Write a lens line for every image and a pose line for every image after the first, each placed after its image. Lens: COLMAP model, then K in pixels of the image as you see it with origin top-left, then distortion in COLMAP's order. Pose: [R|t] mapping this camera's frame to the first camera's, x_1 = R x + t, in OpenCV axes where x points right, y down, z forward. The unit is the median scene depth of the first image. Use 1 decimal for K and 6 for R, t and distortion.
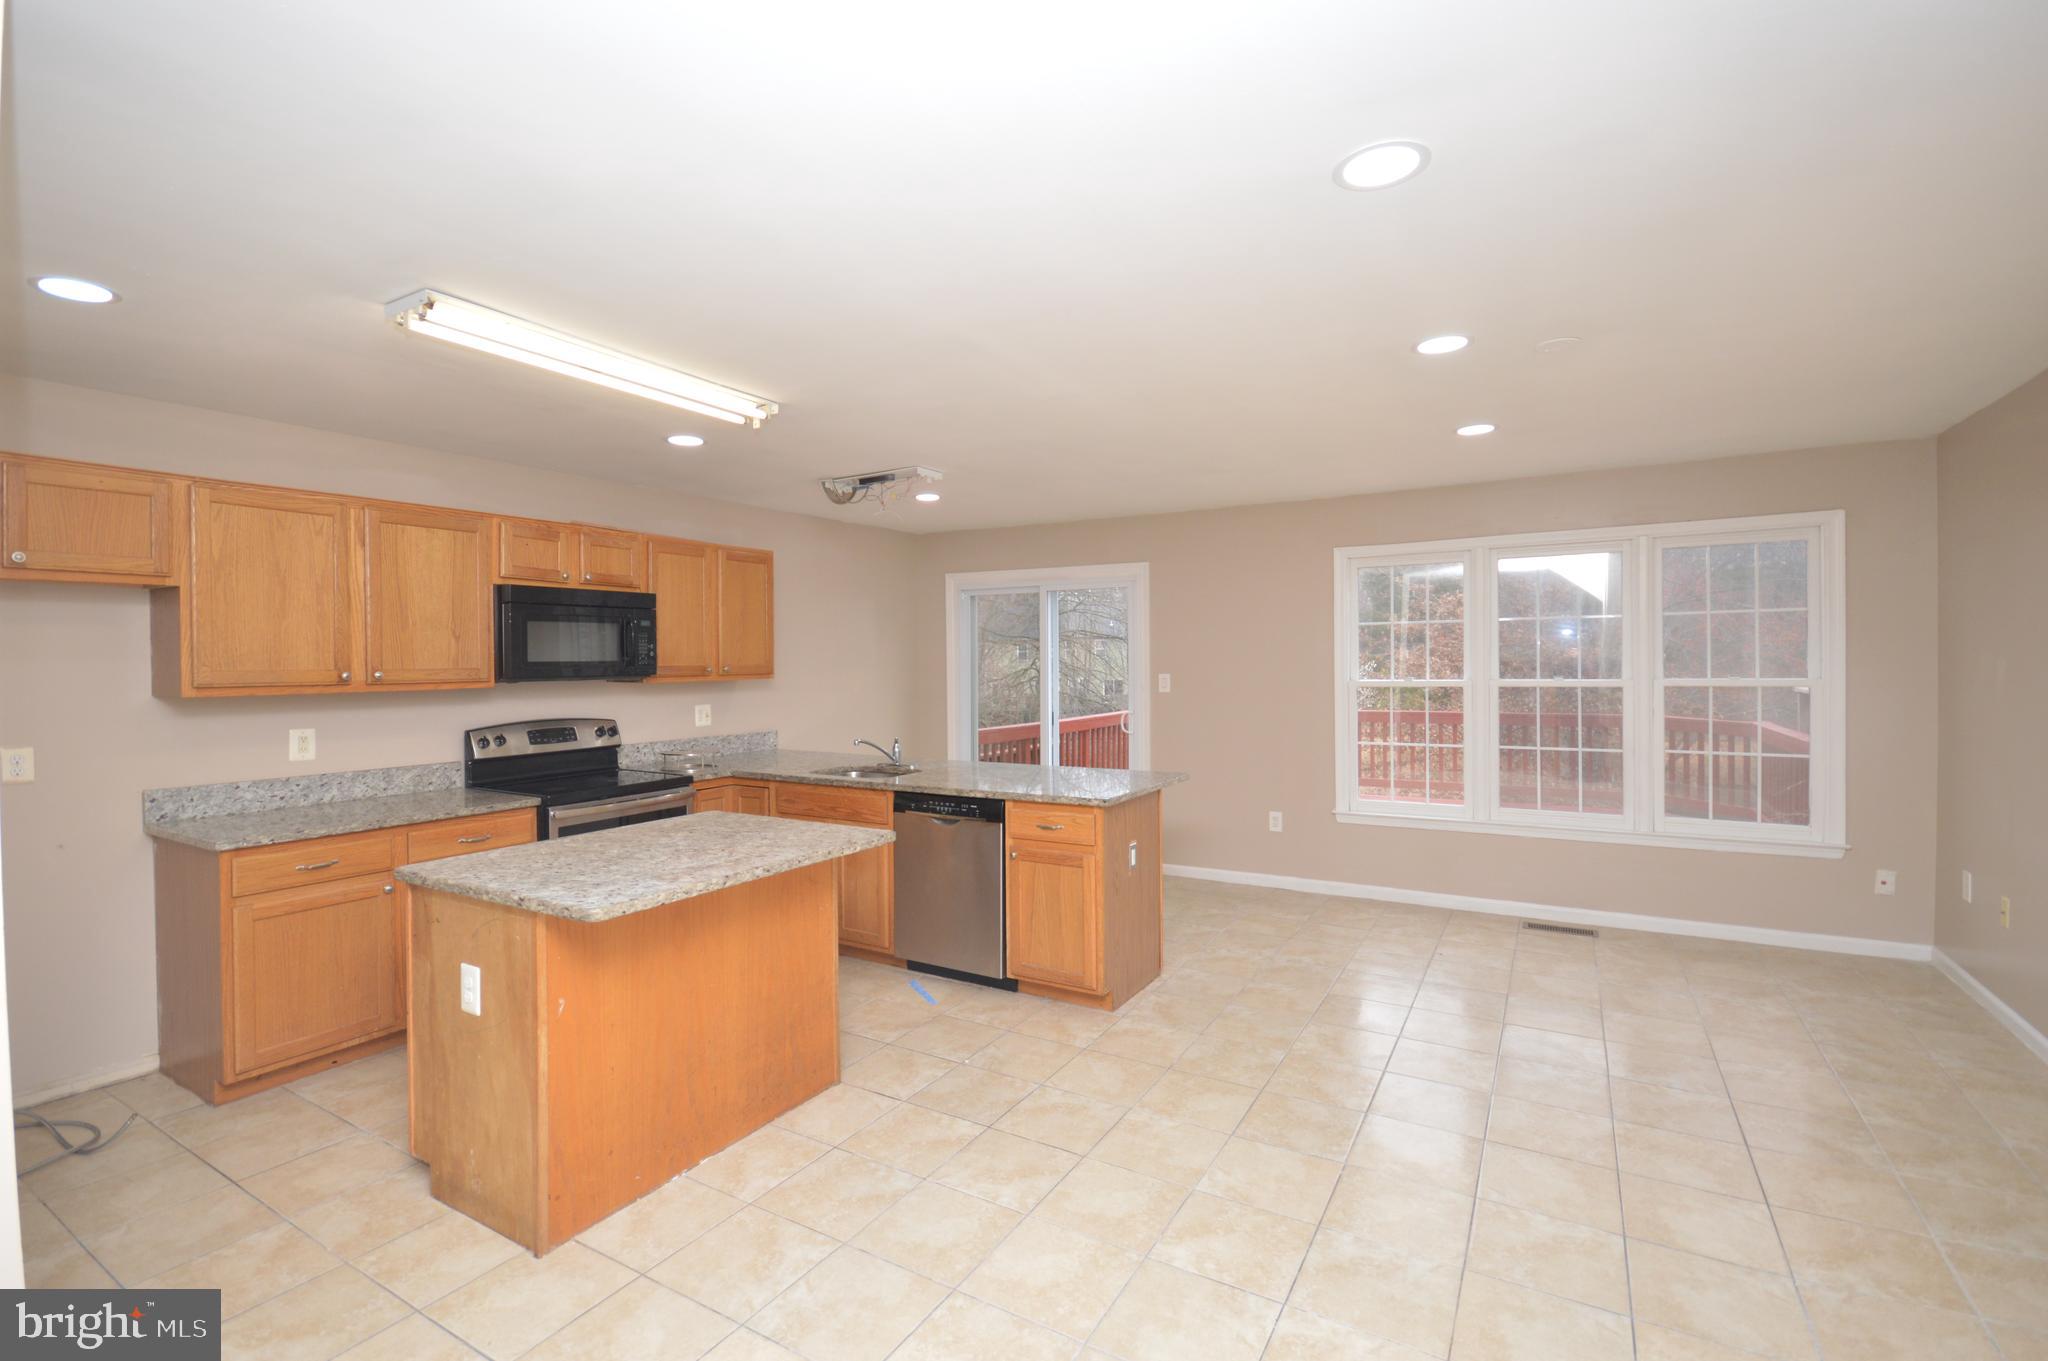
lens RADIAL K [[909.2, 0, 1018.3], [0, 909.2, 670.4], [0, 0, 1]] dist [-0.008873, -0.000331]
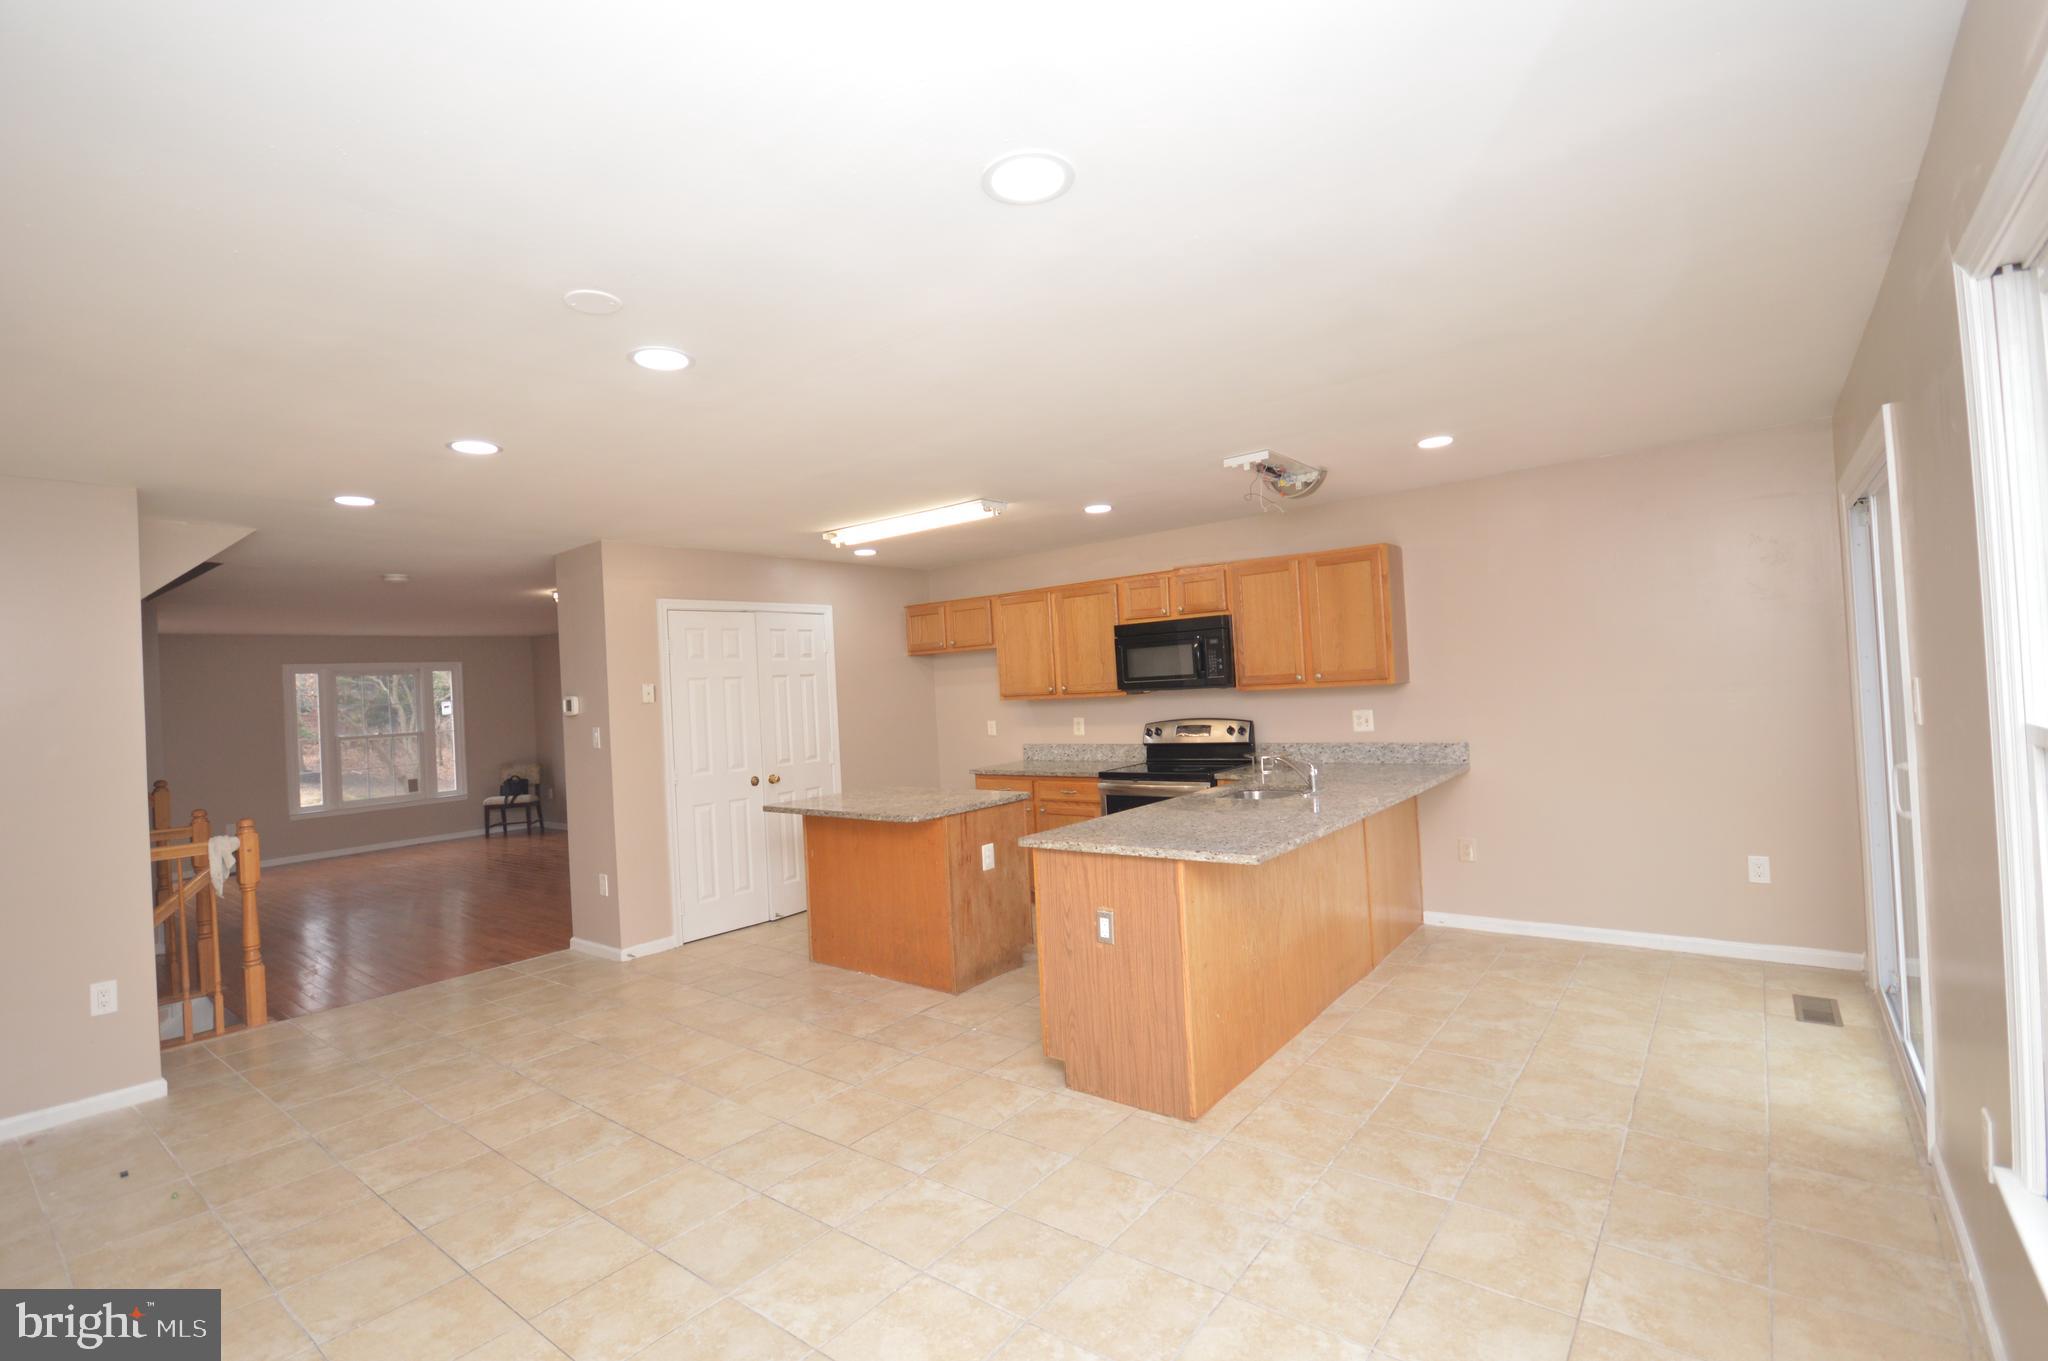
lens RADIAL K [[941.6, 0, 1025.0], [0, 941.6, 672.3], [0, 0, 1]] dist [-0.000678, -0.000046]
pose [[-0.130259, 0.003972, -0.991472, 1.035877], [0.042903, 0.999078, -0.001634, -0.024813], [0.990551, -0.042750, -0.130309, 1.126661]]
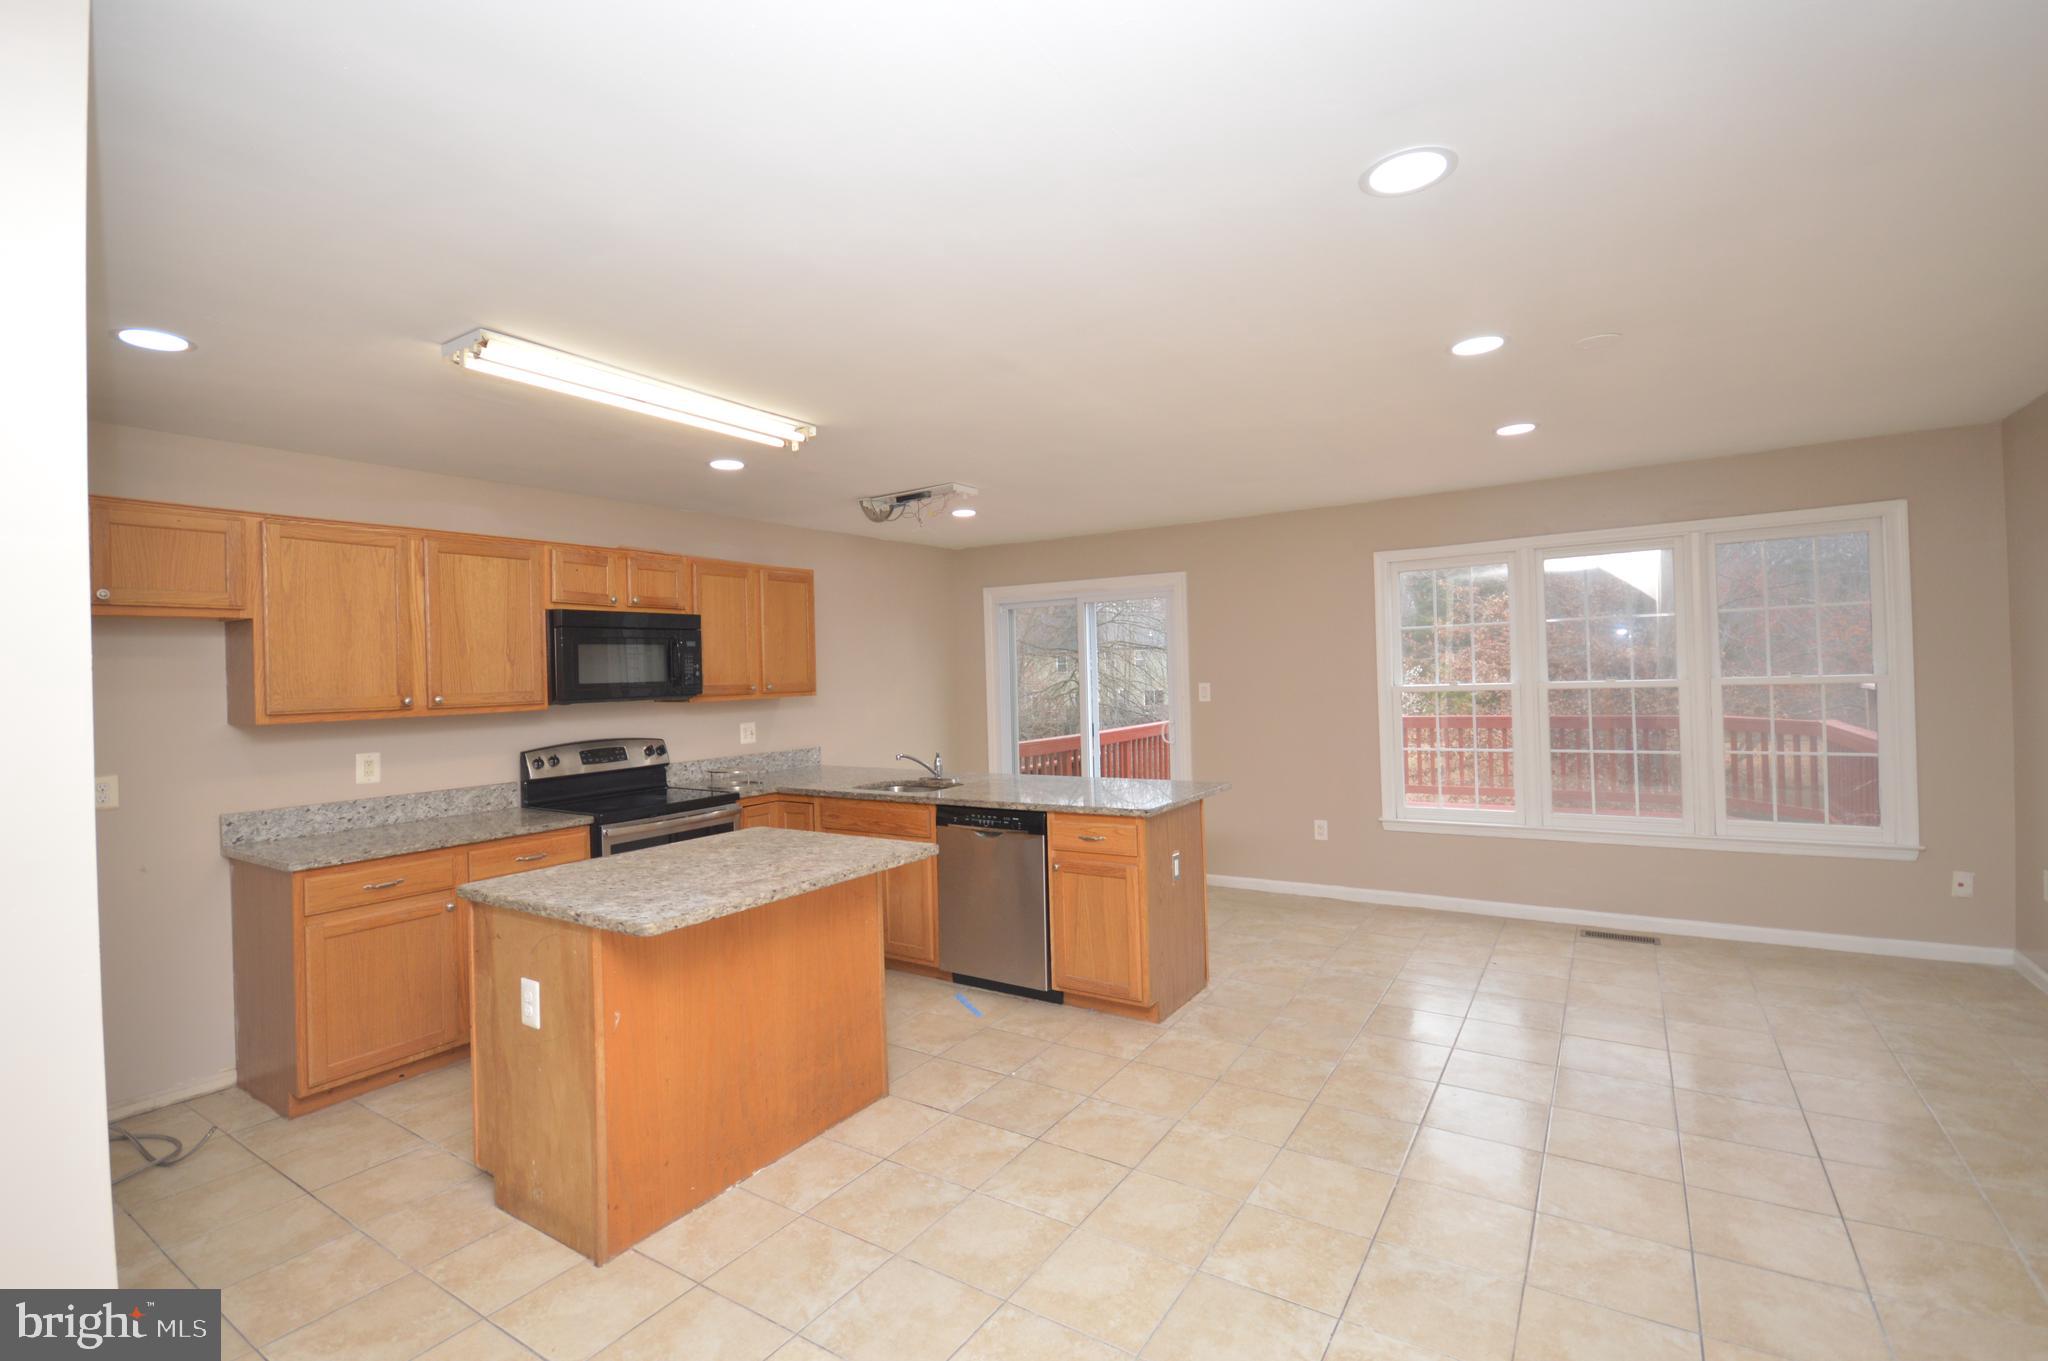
lens RADIAL K [[909.2, 0, 1018.3], [0, 909.2, 670.4], [0, 0, 1]] dist [-0.008873, -0.000331]
pose [[0.998845, -0.021049, -0.043188, 0.000990], [0.020449, 0.999689, -0.014297, 0.000070], [0.043476, 0.013398, 0.998965, -0.006649]]
